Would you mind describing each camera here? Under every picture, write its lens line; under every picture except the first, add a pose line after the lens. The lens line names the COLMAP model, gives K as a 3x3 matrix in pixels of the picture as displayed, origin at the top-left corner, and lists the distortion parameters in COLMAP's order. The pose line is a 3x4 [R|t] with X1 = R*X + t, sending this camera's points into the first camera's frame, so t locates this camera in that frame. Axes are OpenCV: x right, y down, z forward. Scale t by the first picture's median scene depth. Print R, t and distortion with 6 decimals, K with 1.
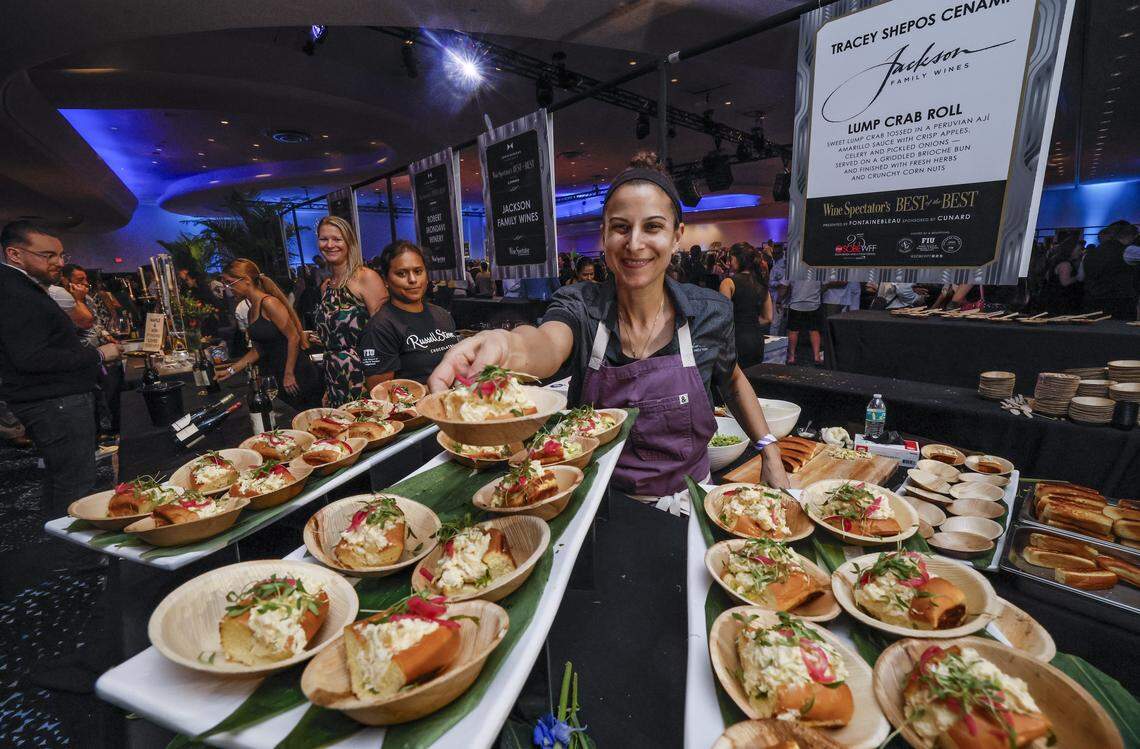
lens RADIAL K [[506.0, 0, 570.0], [0, 506.0, 374.5], [0, 0, 1]] dist [-0.000287, 0.000806]
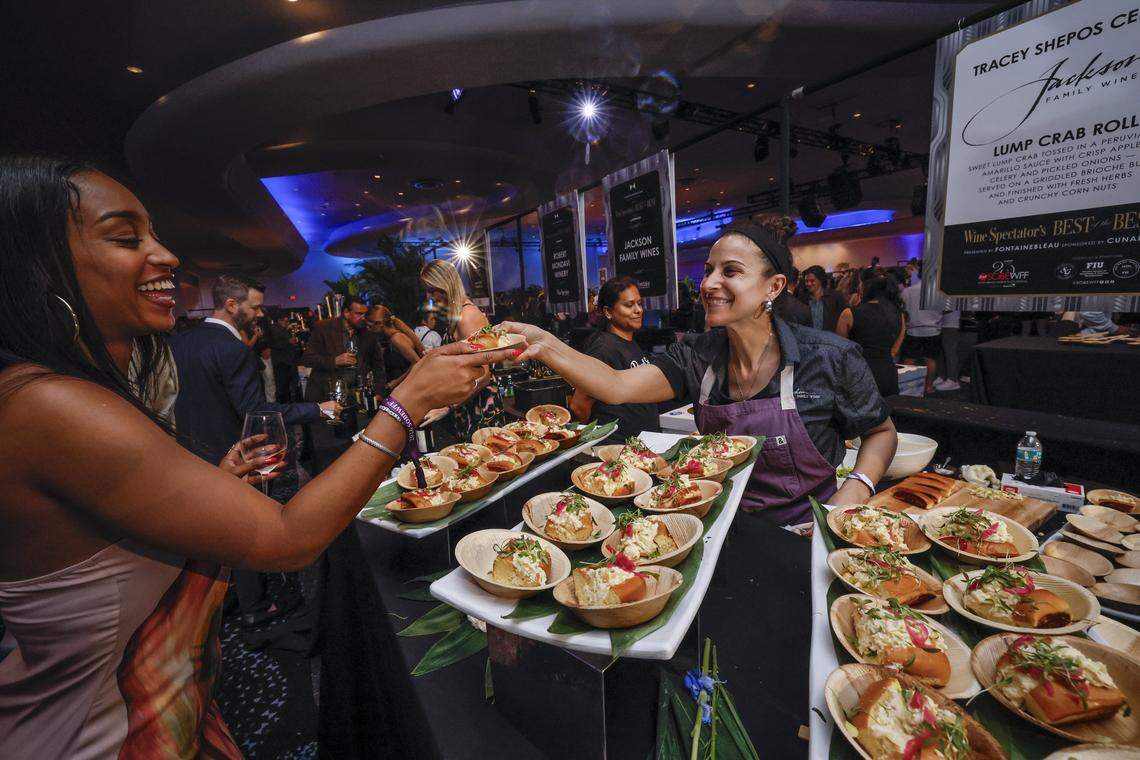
lens RADIAL K [[504.8, 0, 568.8], [0, 504.8, 384.7], [0, 0, 1]] dist [-0.023214, 0.013471]
pose [[0.976017, 0.014190, -0.217233, -0.057874], [-0.020783, 0.999389, -0.028096, -0.009201], [0.216701, 0.031937, 0.975715, -0.222858]]
